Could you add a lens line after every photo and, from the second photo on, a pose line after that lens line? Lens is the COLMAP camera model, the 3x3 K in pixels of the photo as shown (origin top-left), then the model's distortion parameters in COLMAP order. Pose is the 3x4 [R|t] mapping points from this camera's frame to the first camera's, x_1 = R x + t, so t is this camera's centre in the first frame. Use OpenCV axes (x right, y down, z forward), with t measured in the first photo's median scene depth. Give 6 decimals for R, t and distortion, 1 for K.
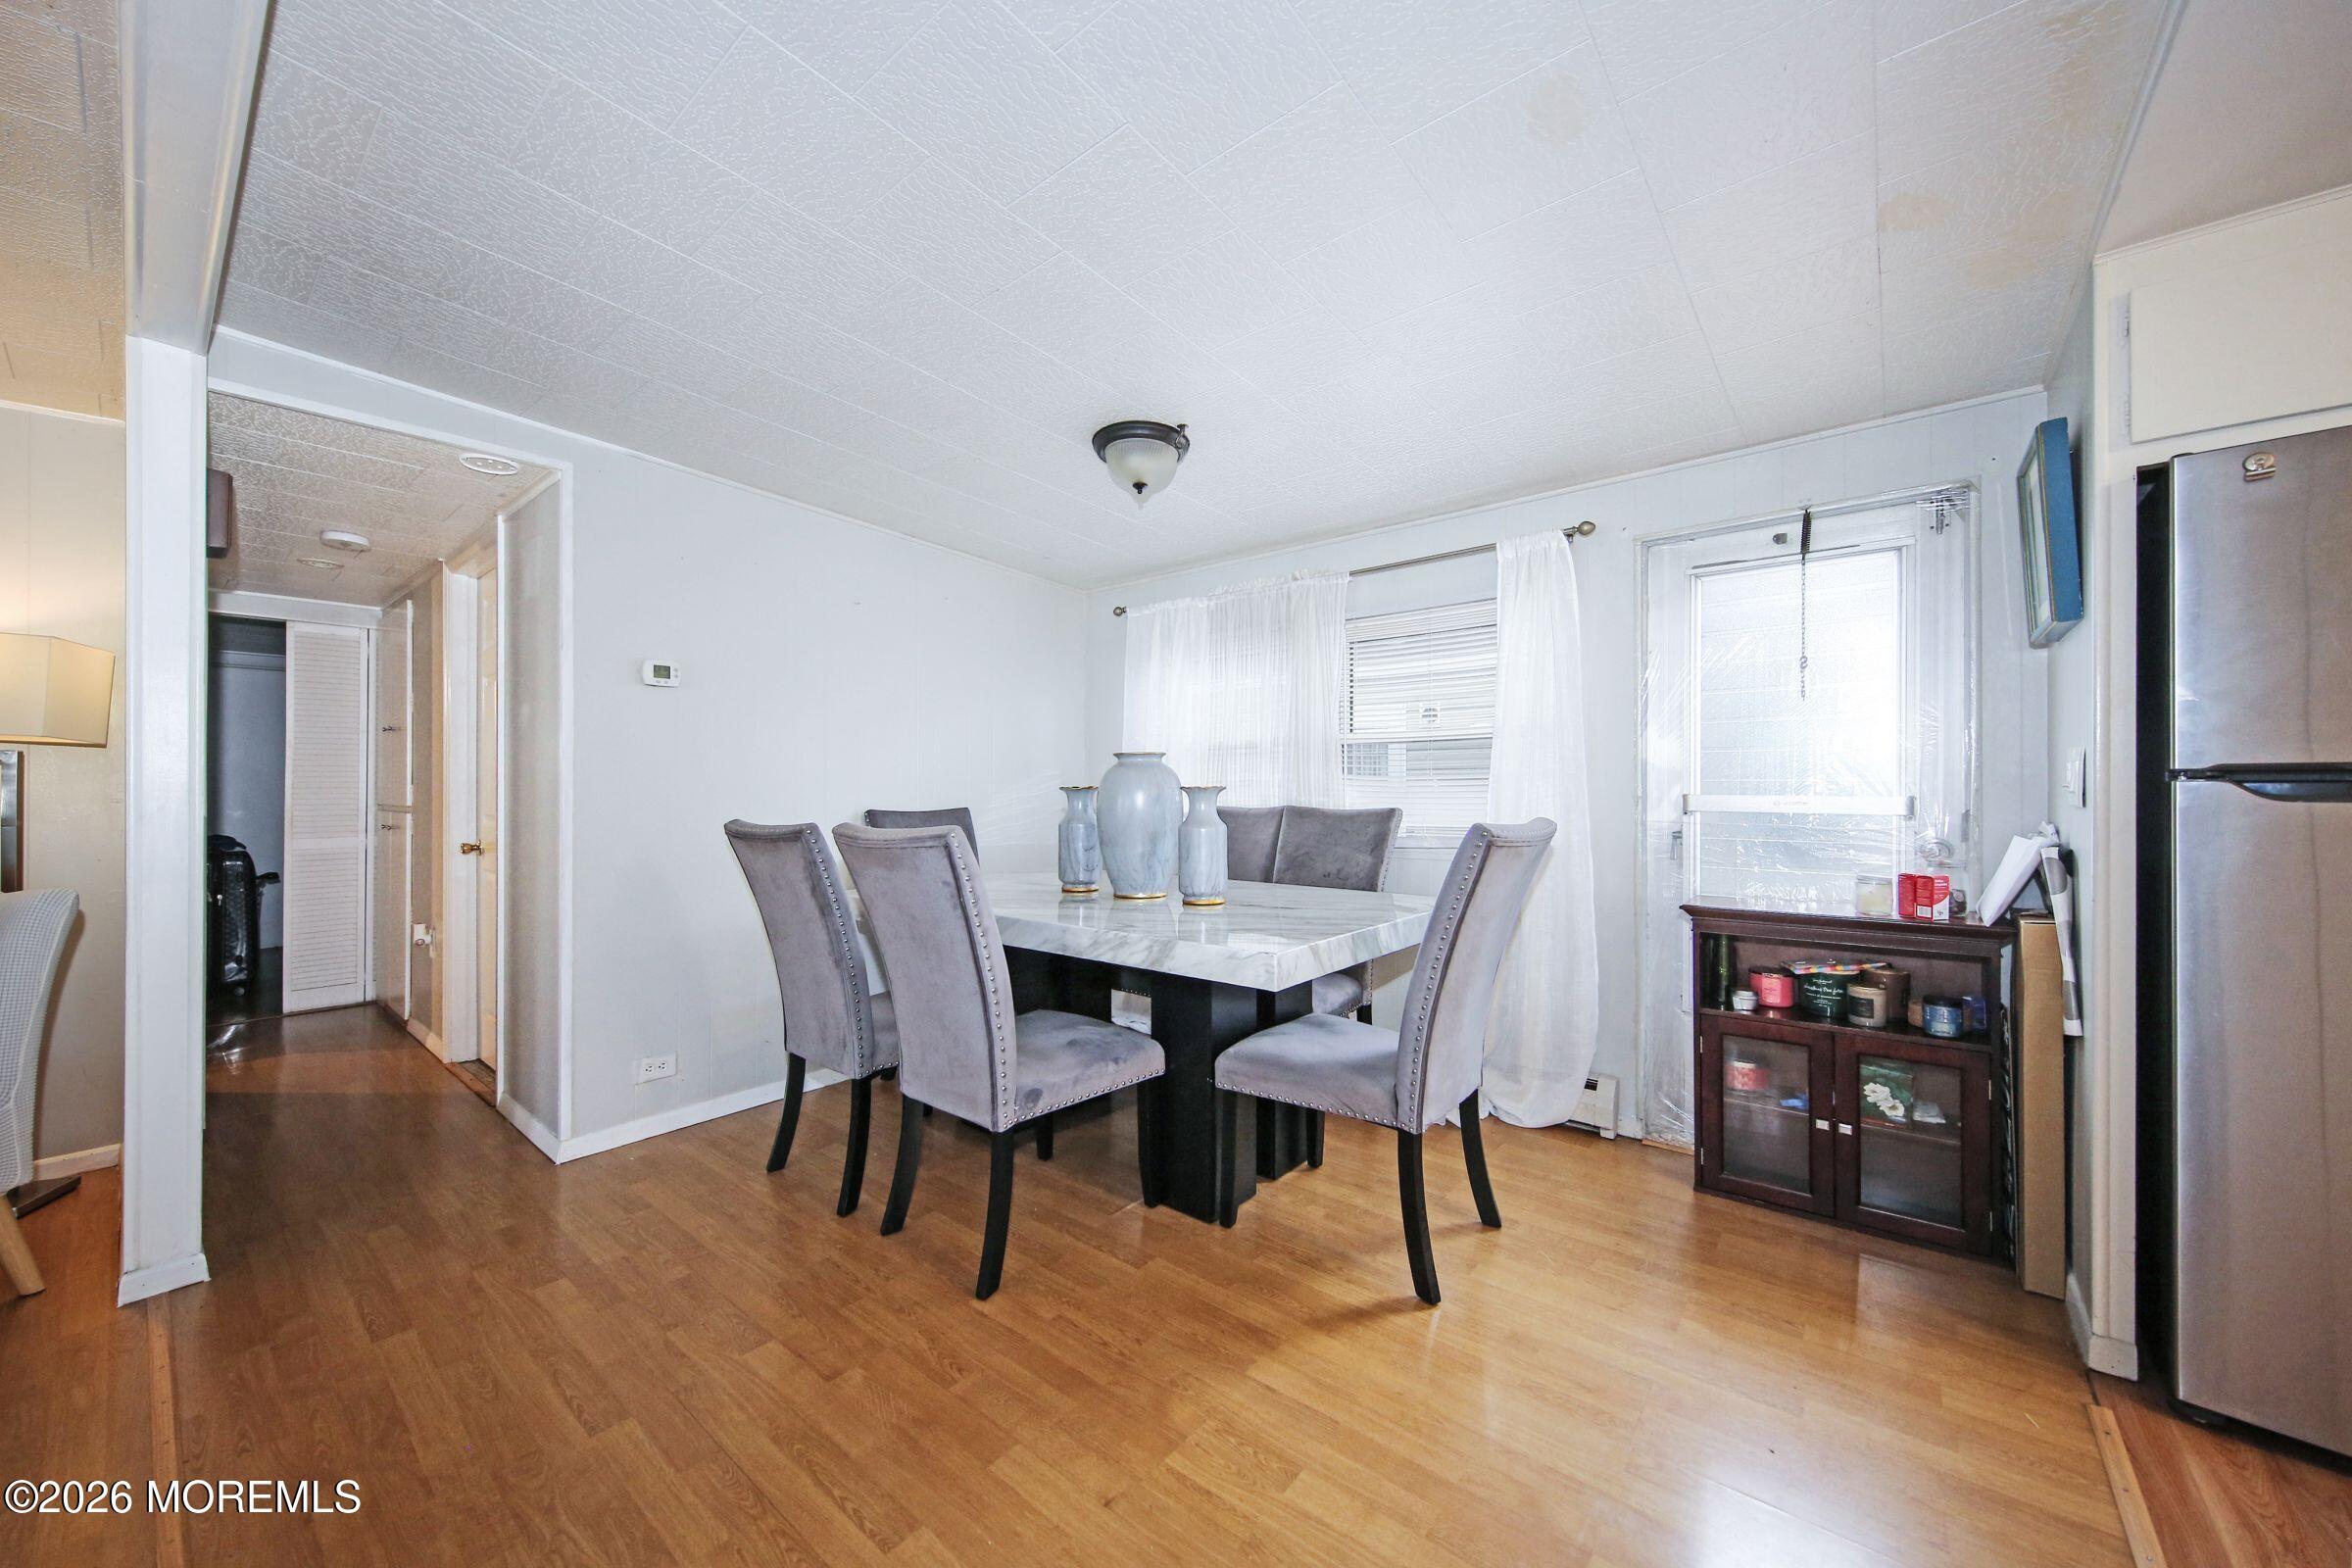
lens RADIAL K [[868.0, 0, 1127.8], [0, 868.0, 782.1], [0, 0, 1]] dist [0.000654, 0.000132]
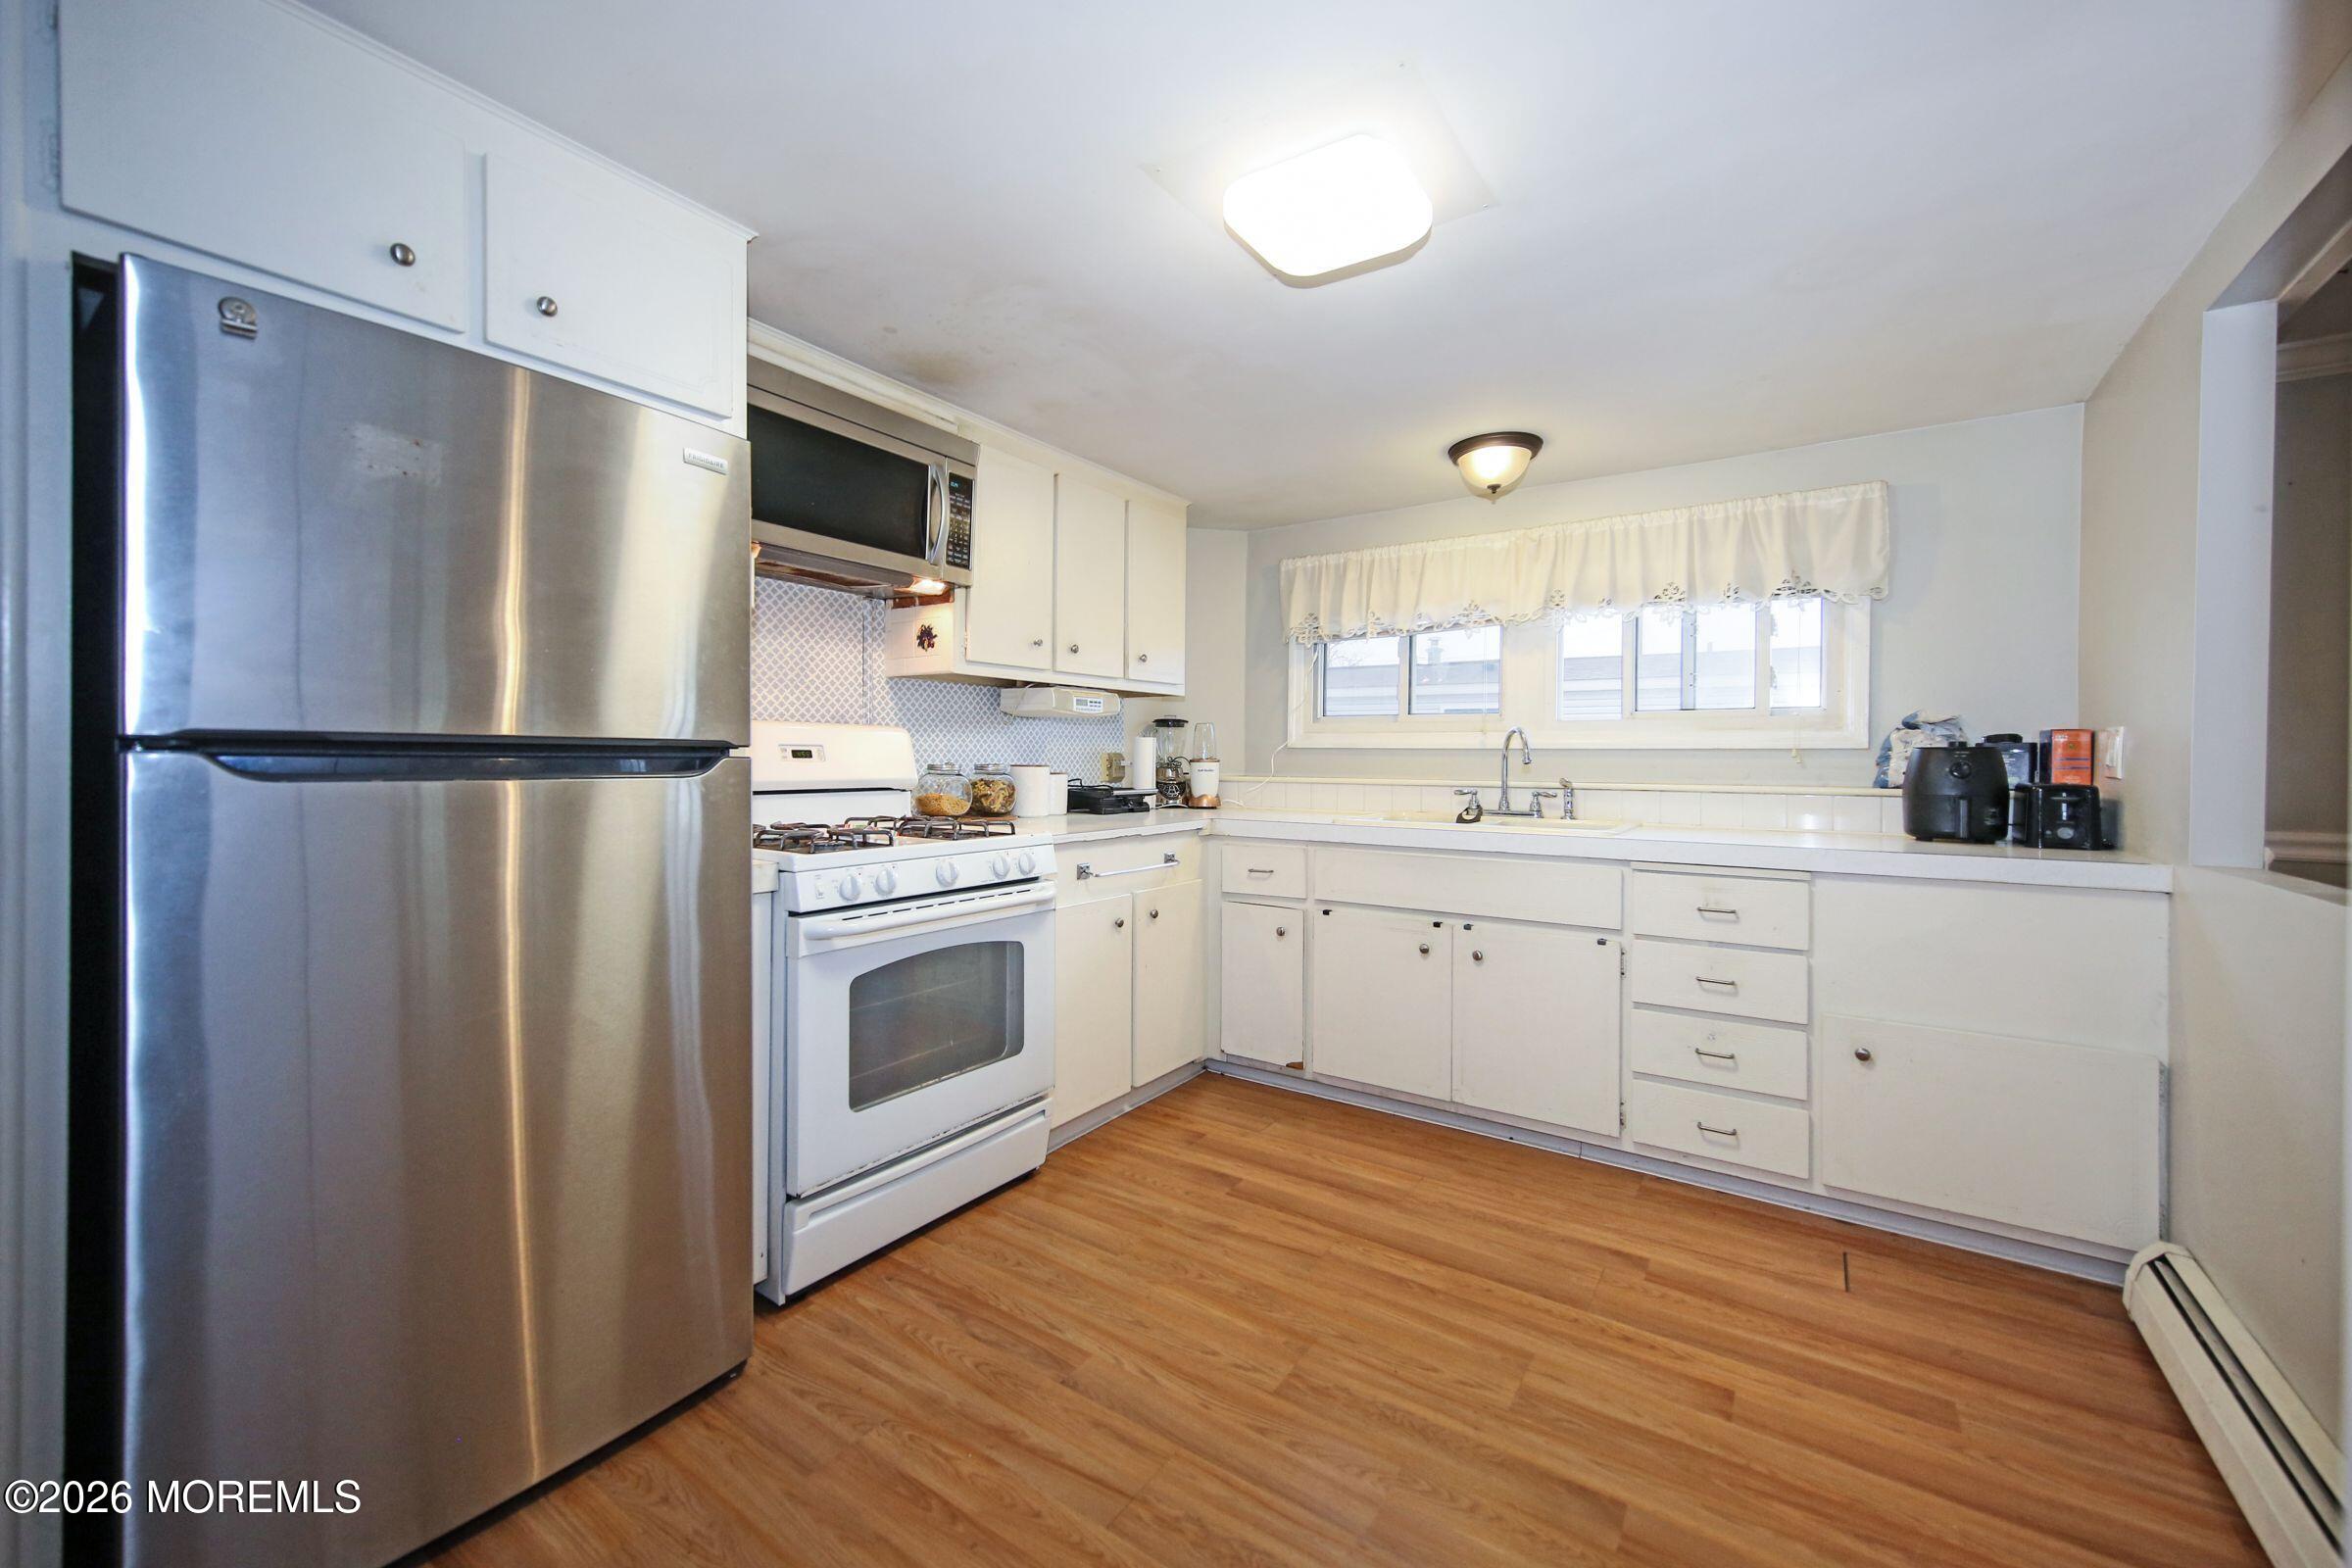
lens RADIAL K [[946.9, 0, 1197.4], [0, 946.9, 768.0], [0, 0, 1]] dist [0.016603, 0.000561]
pose [[-0.144954, -0.007489, 0.989410, 0.236837], [-0.012067, 0.999910, 0.005801, -0.002522], [-0.989365, -0.011099, -0.145031, 0.198187]]
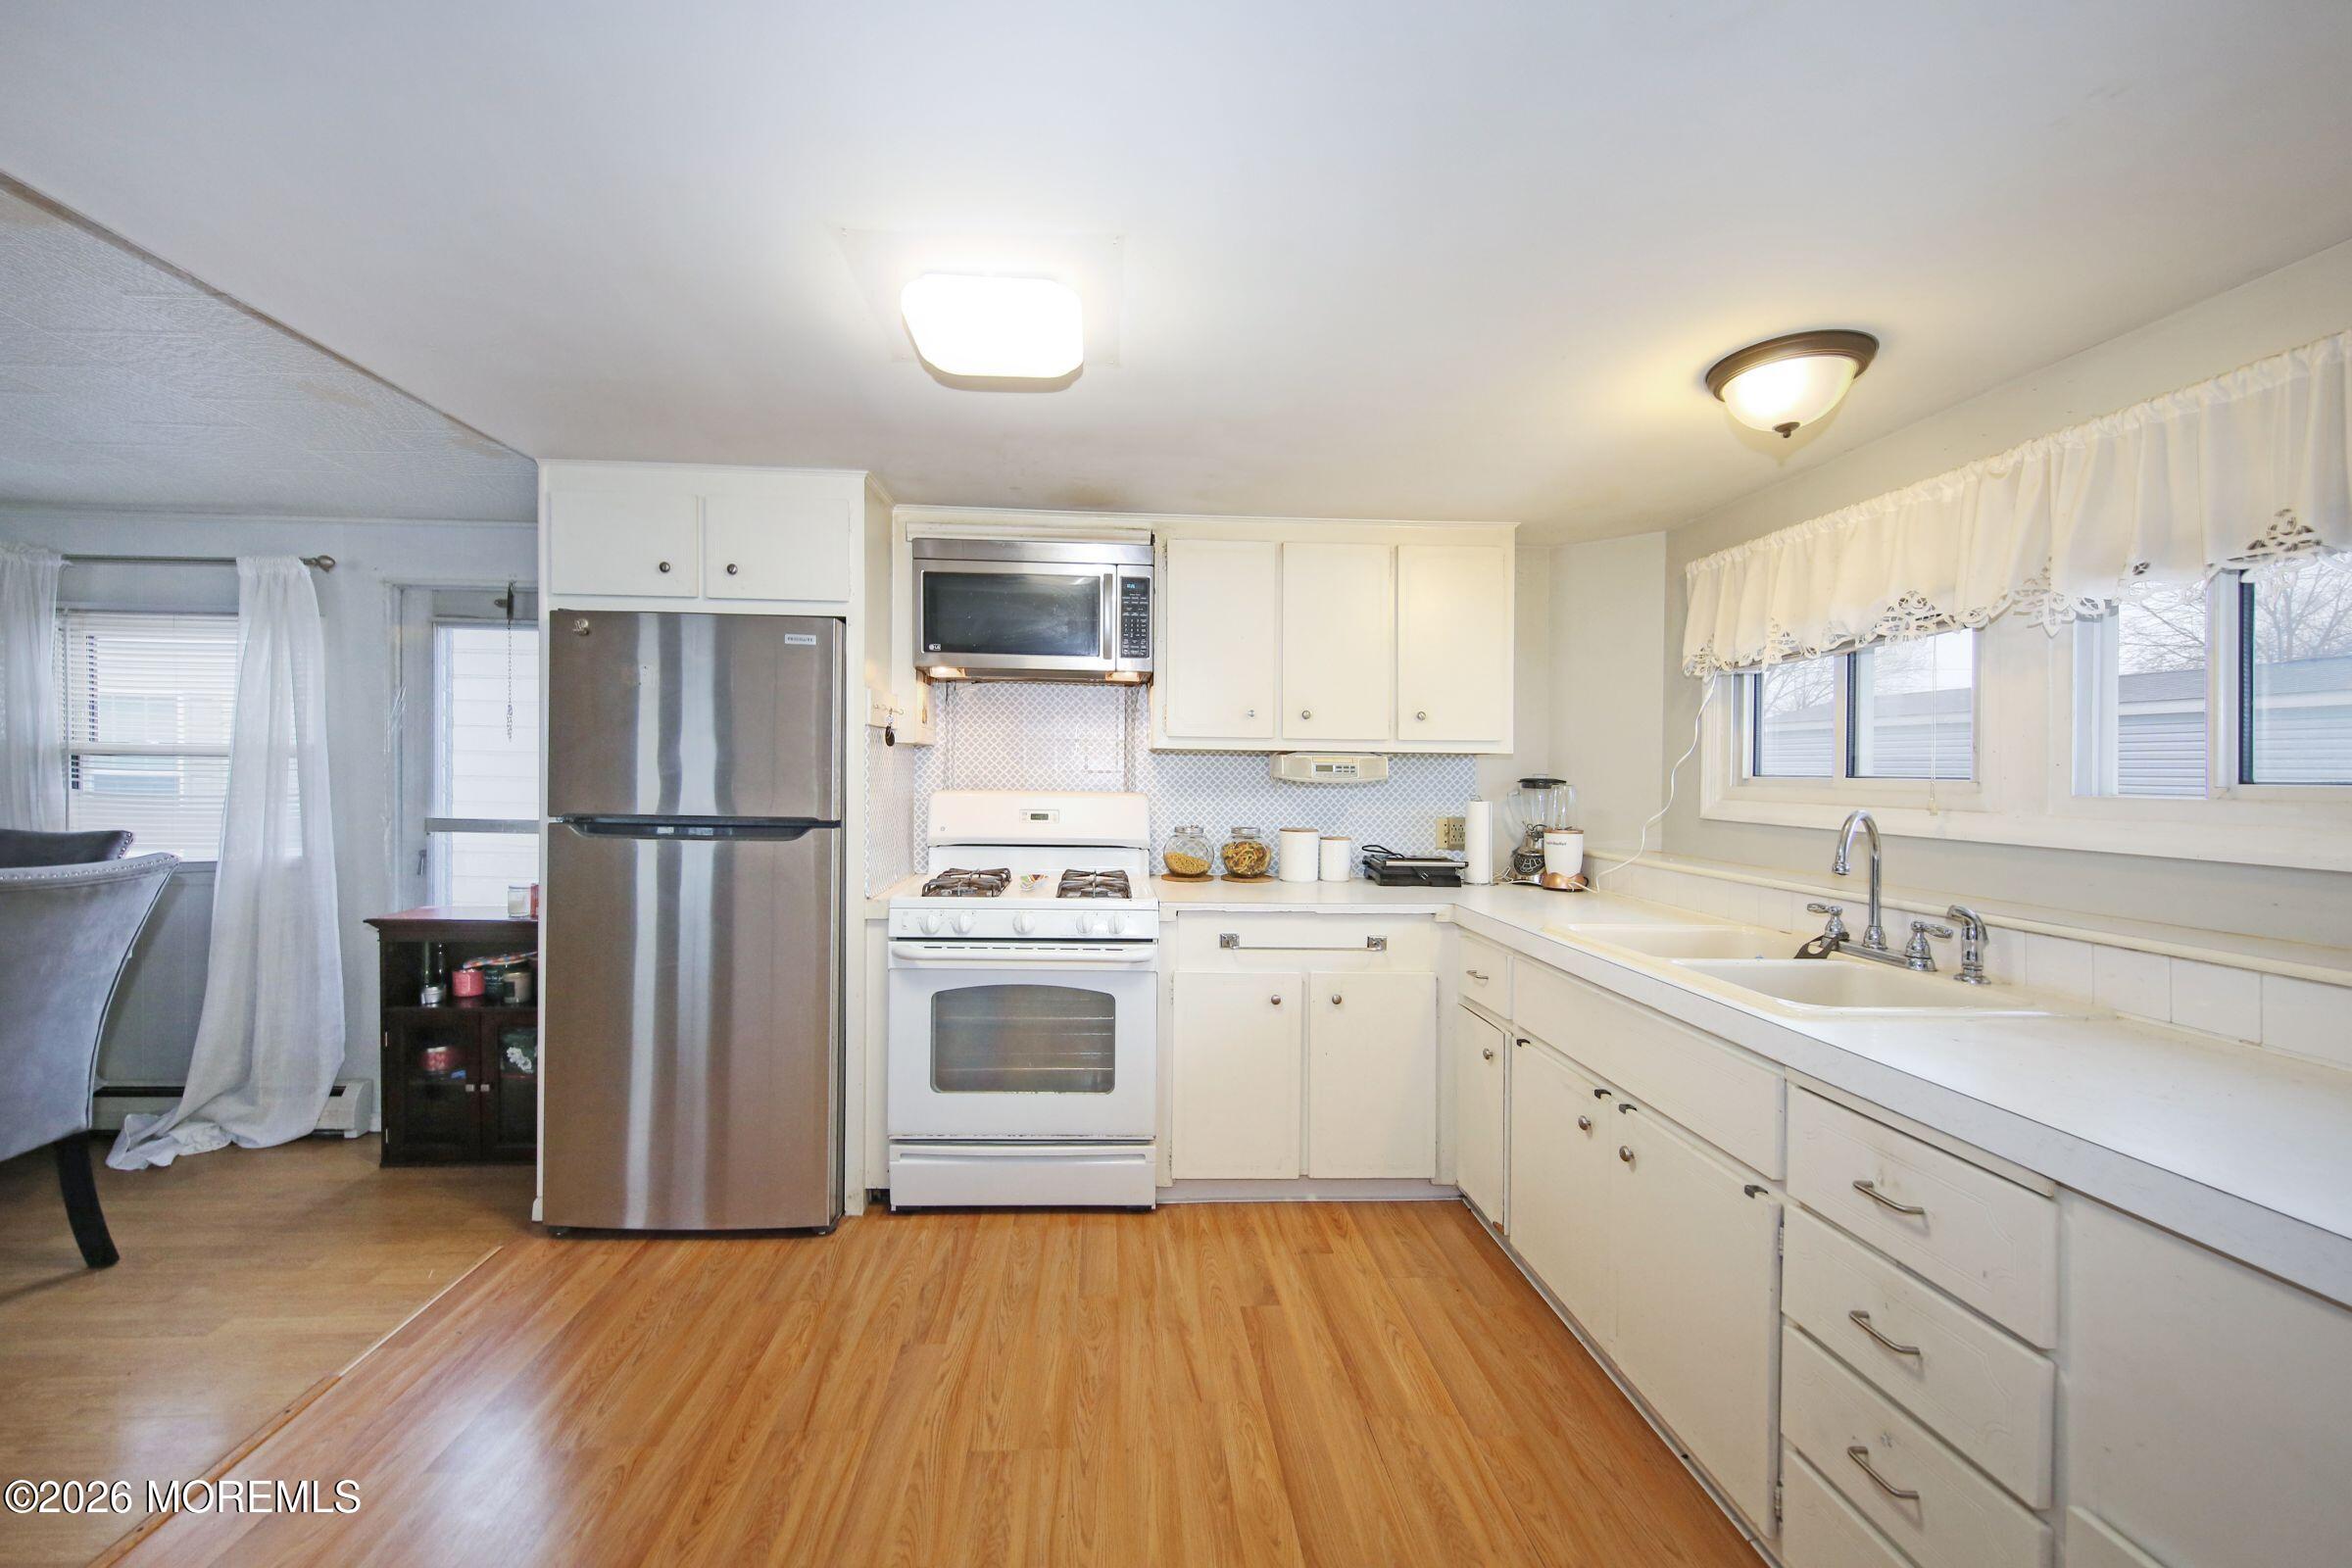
lens RADIAL K [[950.9, 0, 1146.1], [0, 950.9, 785.3], [0, 0, 1]] dist [0.006961, -0.000528]
pose [[0.717295, 0.008085, 0.696723, 0.499523], [-0.024603, 0.999603, 0.013730, -0.073758], [-0.696335, -0.026990, 0.717209, -0.591891]]
